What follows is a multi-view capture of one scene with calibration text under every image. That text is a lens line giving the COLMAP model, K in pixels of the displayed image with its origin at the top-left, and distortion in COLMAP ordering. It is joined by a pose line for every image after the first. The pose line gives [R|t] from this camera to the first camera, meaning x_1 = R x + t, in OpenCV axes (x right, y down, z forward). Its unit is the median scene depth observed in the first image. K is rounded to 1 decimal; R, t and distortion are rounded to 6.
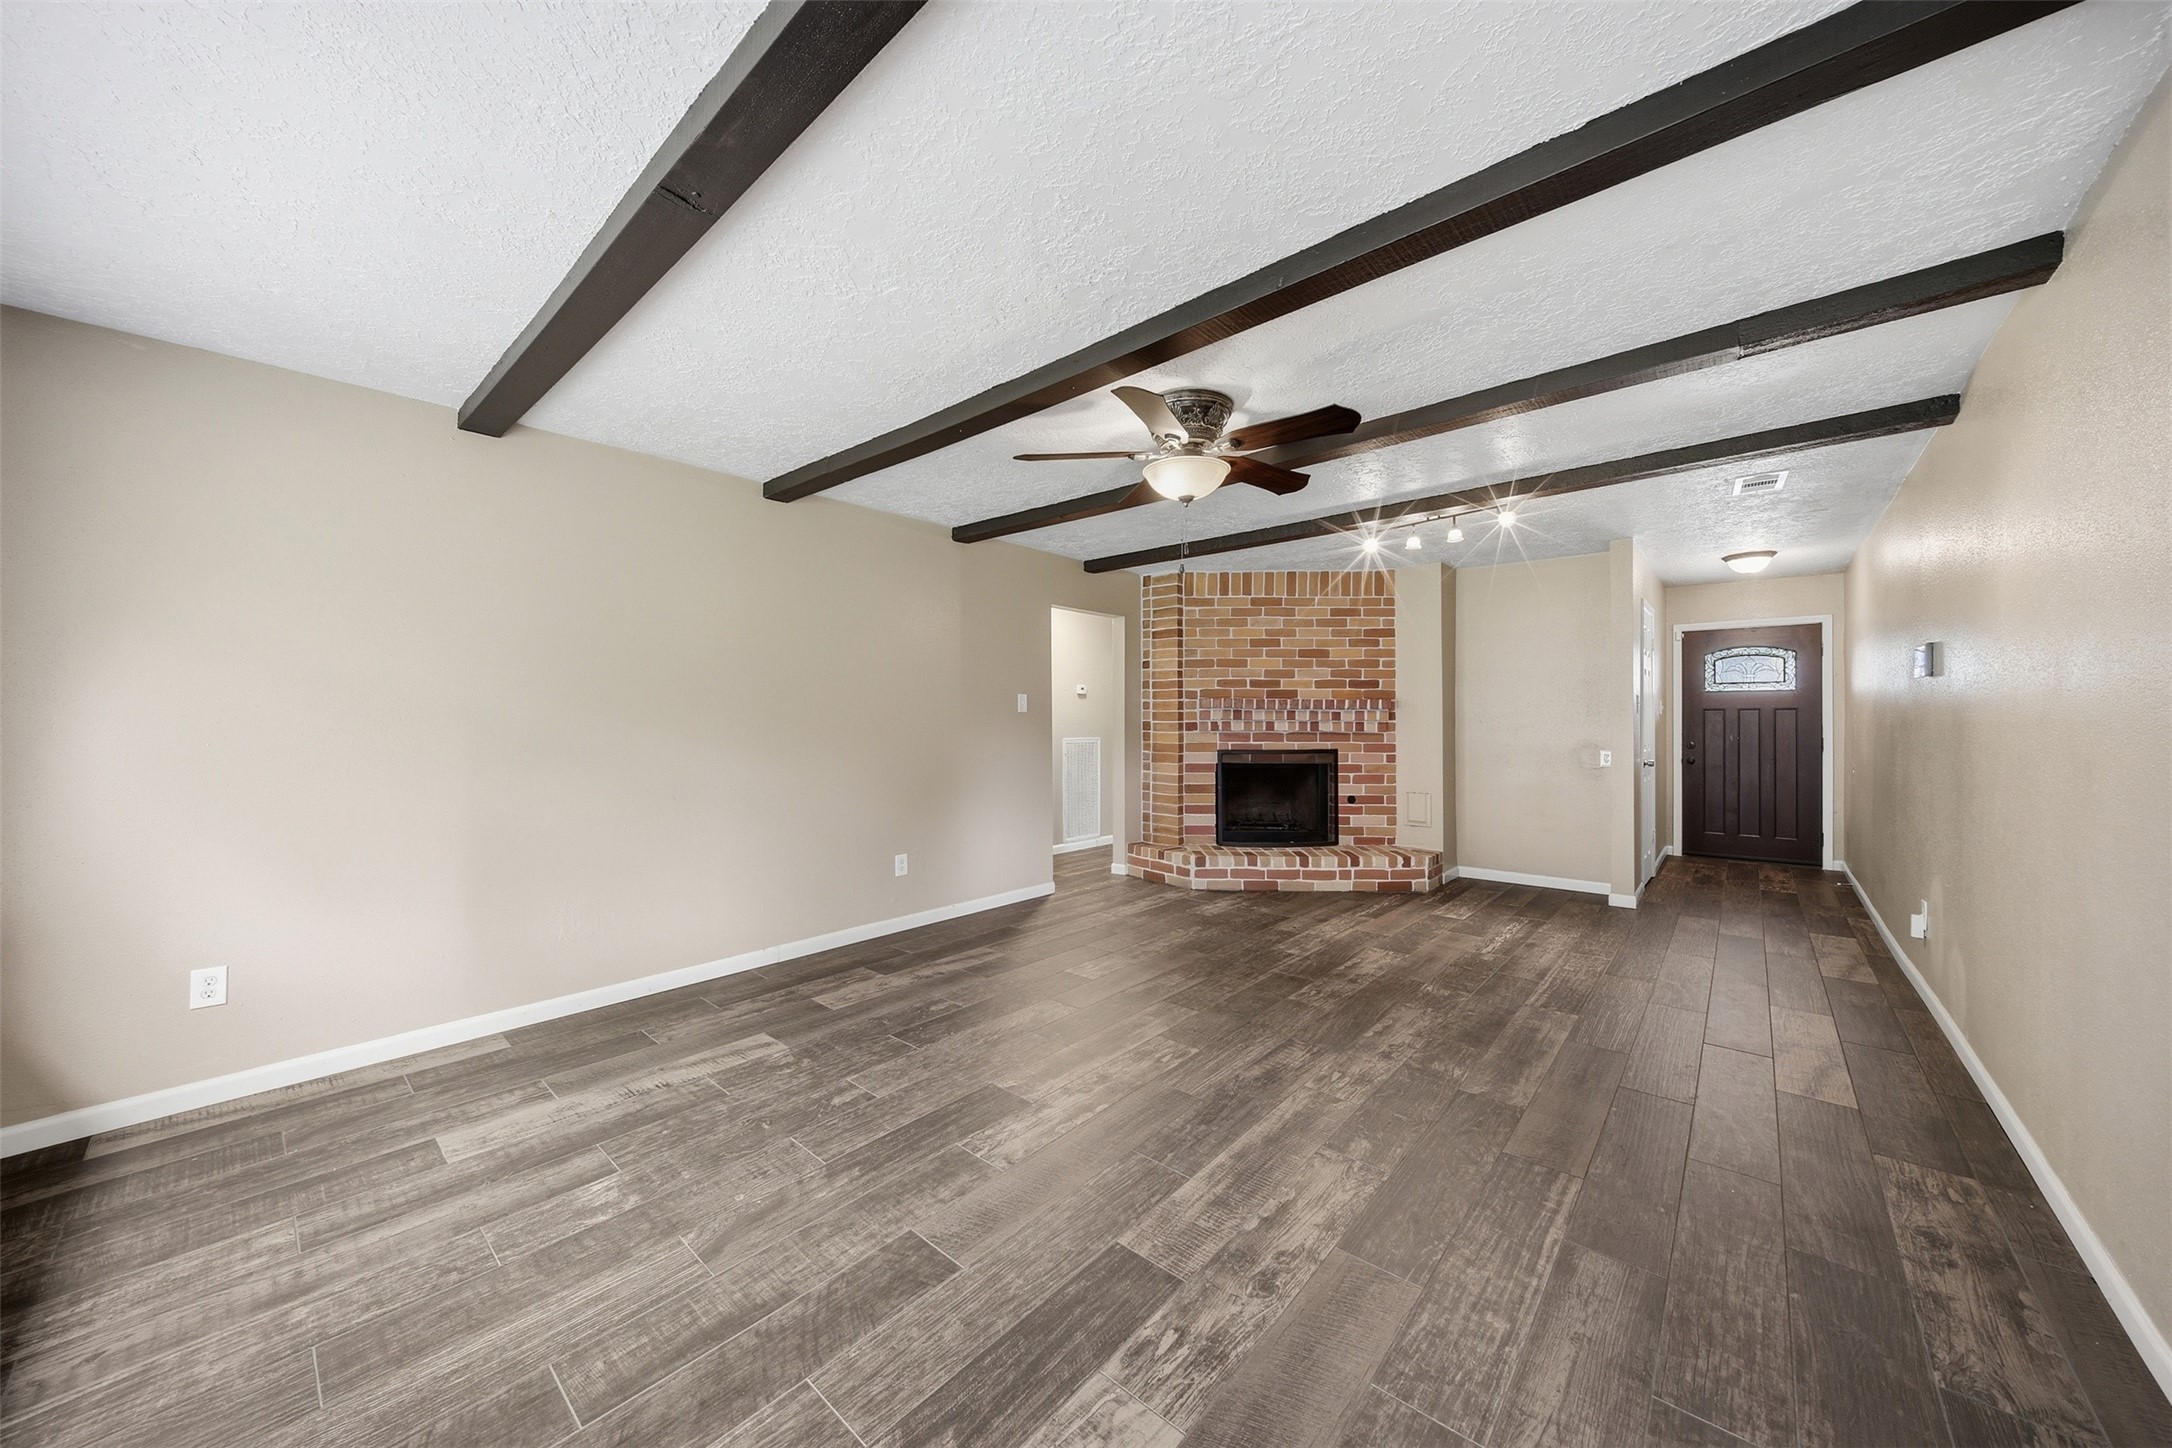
lens RADIAL K [[762.1, 0, 1088.1], [0, 762.1, 712.9], [0, 0, 1]] dist [-0.000438, -0.000112]
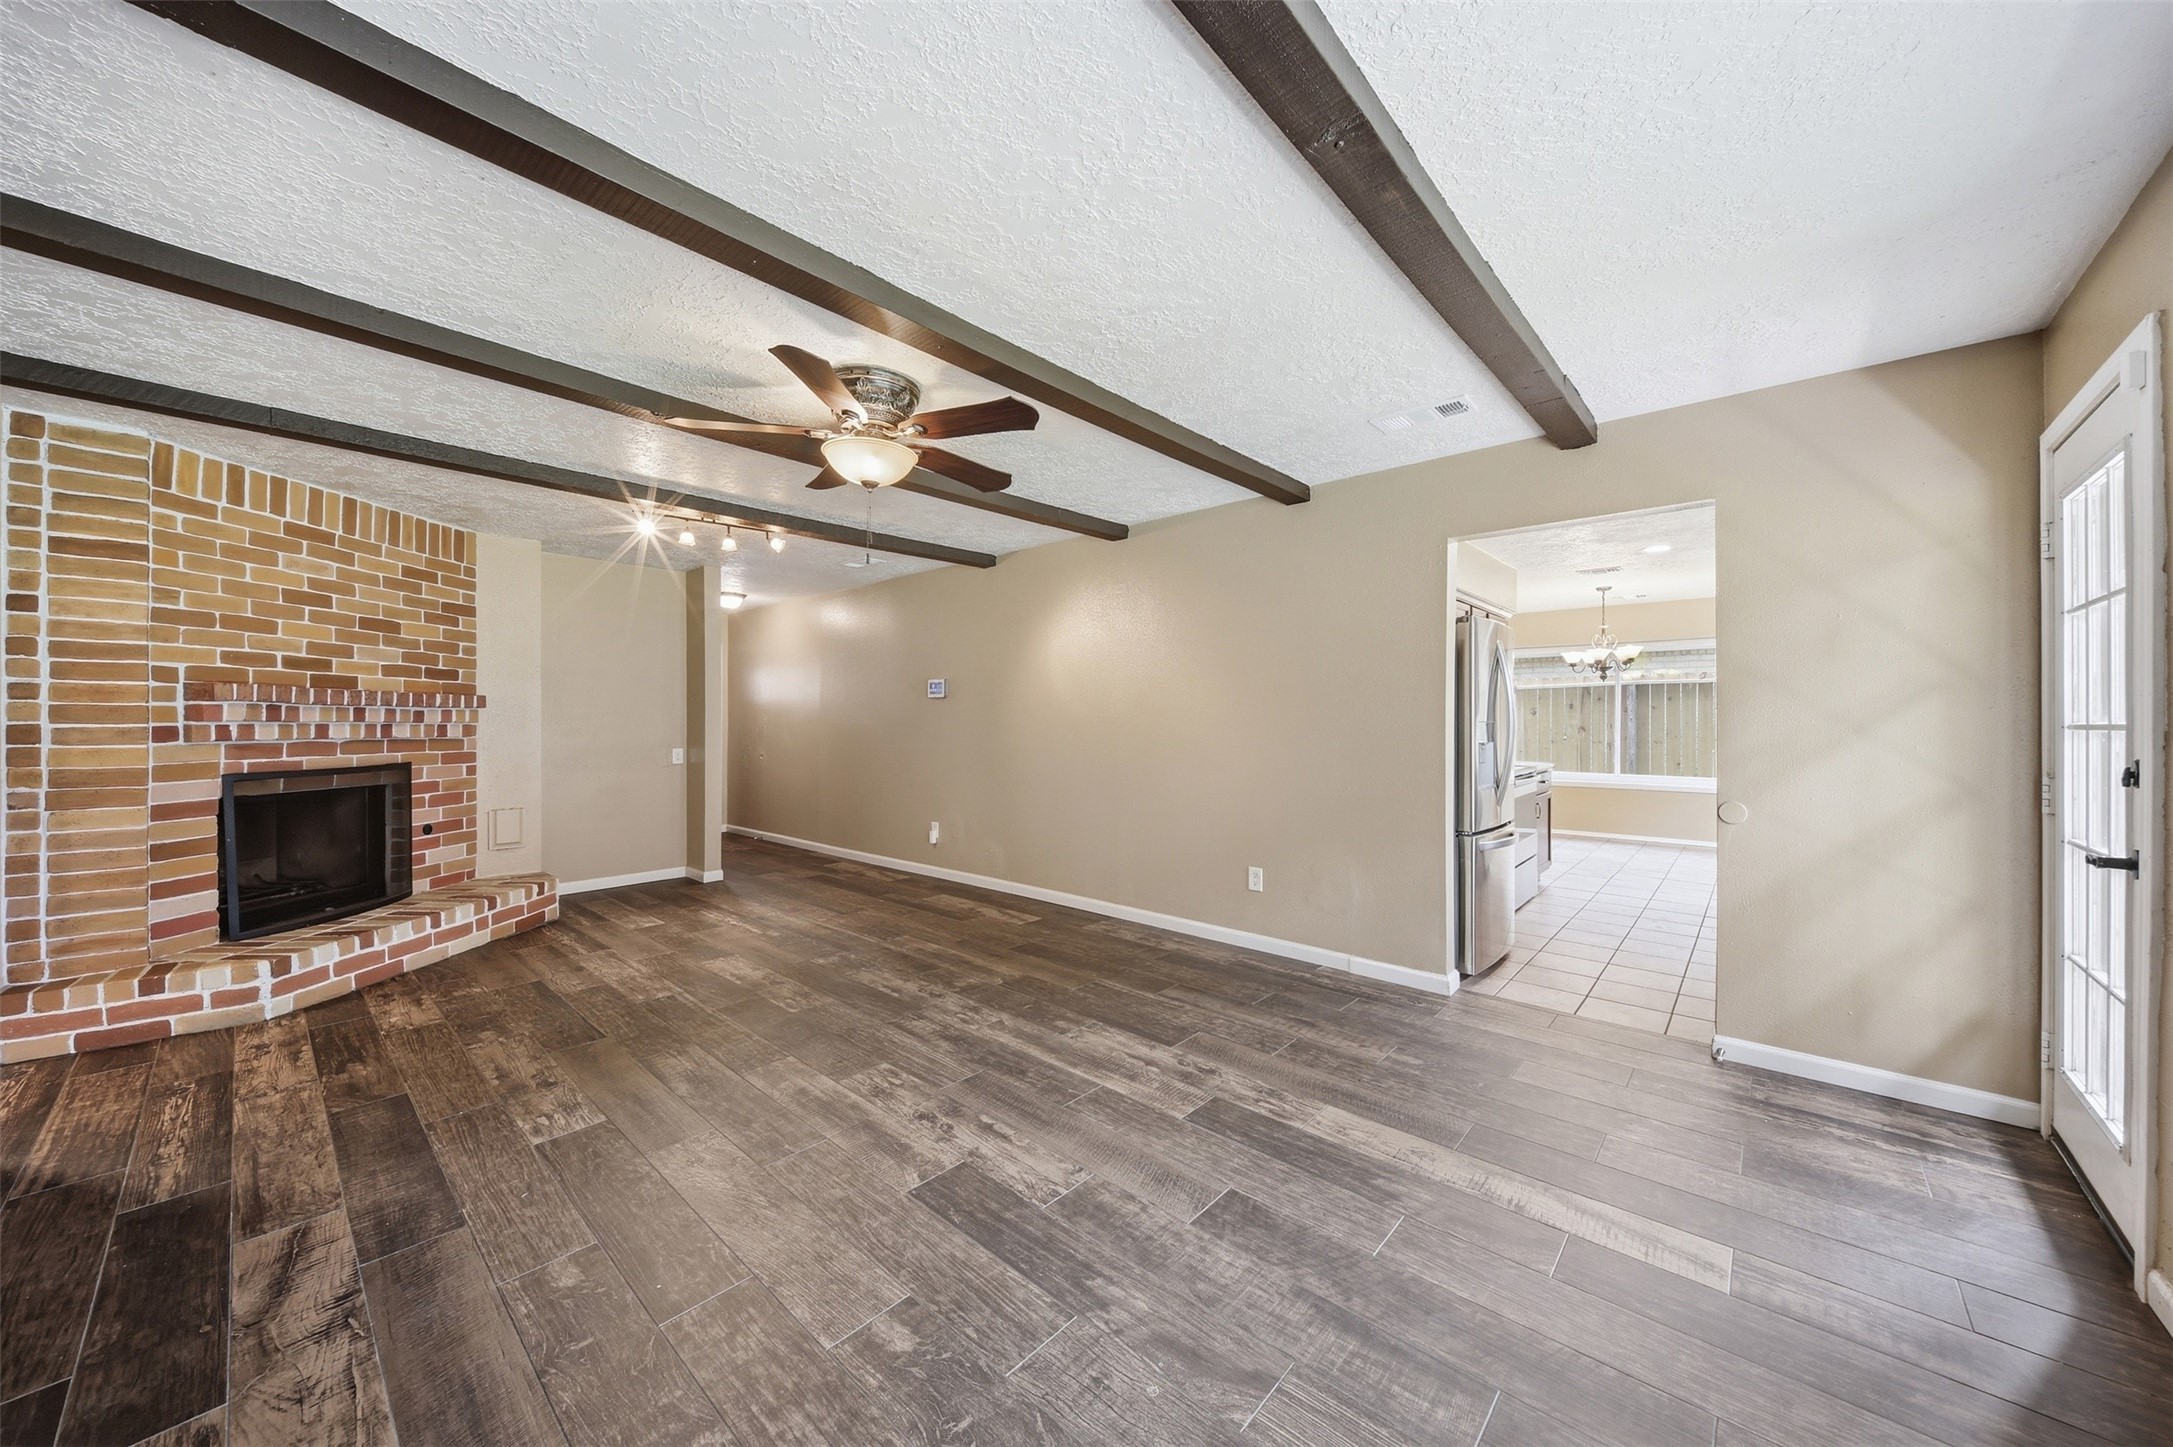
lens RADIAL K [[762.4, 0, 1088.6], [0, 762.4, 712.3], [0, 0, 1]] dist [-0.000438, -0.000112]
pose [[0.009133, 0.011795, 0.999889, -0.392137], [-0.007099, 0.999906, -0.011730, 0.004491], [-0.999933, -0.006991, 0.009216, 0.353664]]
